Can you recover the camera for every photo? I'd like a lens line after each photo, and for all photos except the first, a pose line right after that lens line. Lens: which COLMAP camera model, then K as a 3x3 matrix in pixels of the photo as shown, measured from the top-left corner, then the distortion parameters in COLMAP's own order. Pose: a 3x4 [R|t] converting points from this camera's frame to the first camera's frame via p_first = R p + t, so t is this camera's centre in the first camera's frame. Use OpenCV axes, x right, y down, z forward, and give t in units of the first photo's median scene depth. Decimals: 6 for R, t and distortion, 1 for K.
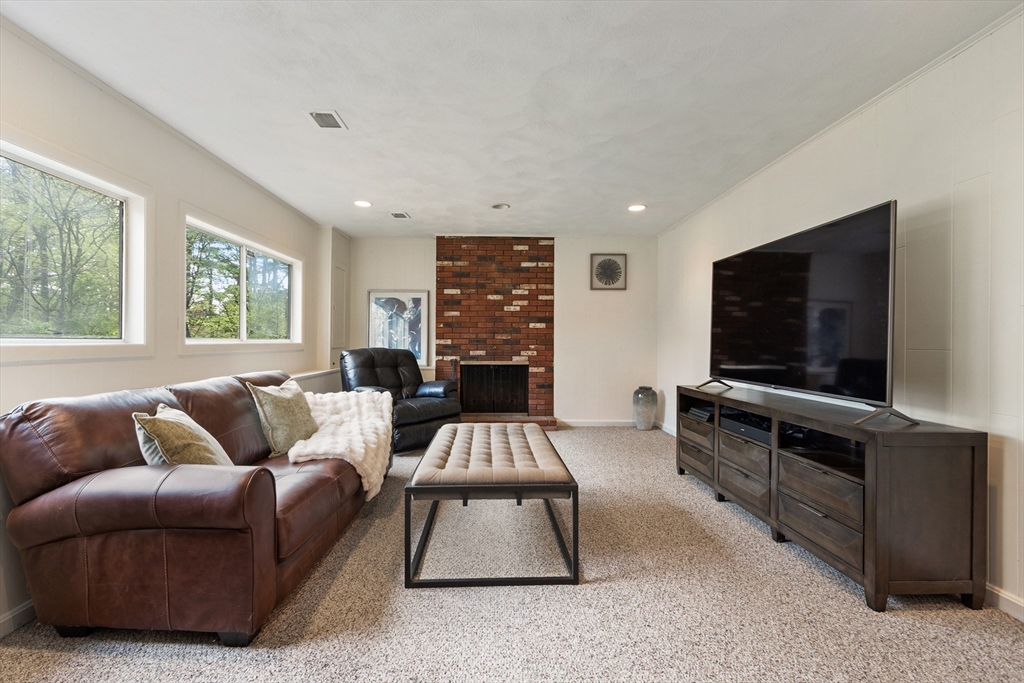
lens RADIAL K [[451.8, 0, 508.1], [0, 451.8, 344.7], [0, 0, 1]] dist [-0.001434, 0.000713]
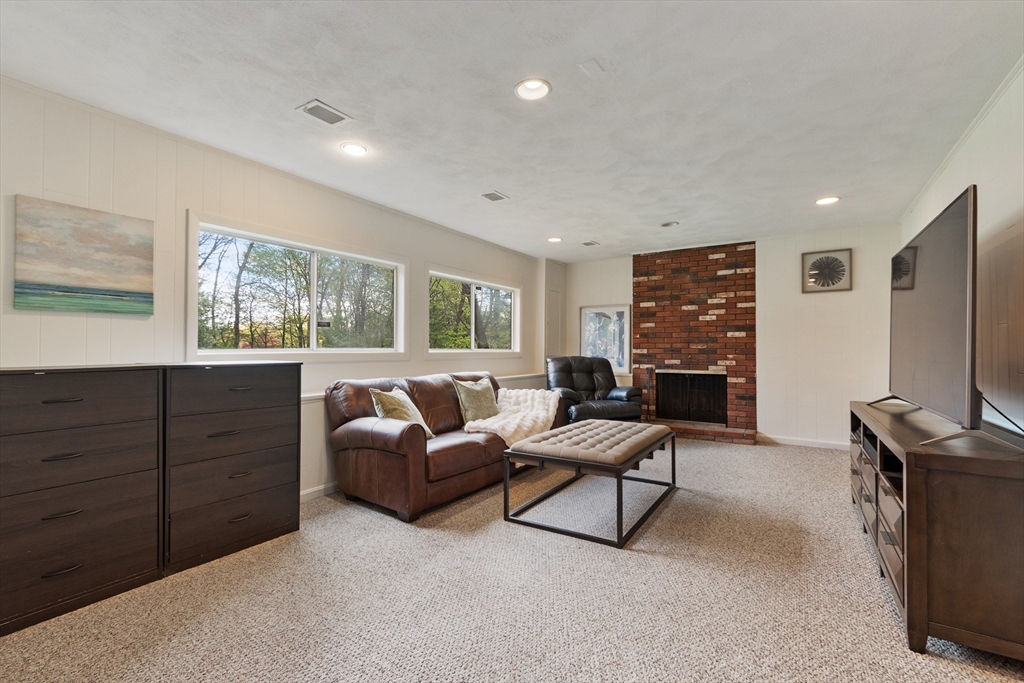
lens RADIAL K [[451.8, 0, 509.2], [0, 451.8, 347.8], [0, 0, 1]] dist [-0.001434, 0.000713]
pose [[0.820092, -0.003024, -0.572223, 0.399226], [-0.004571, 0.999920, -0.011835, -0.000511], [0.572213, 0.012322, 0.820012, -0.124150]]
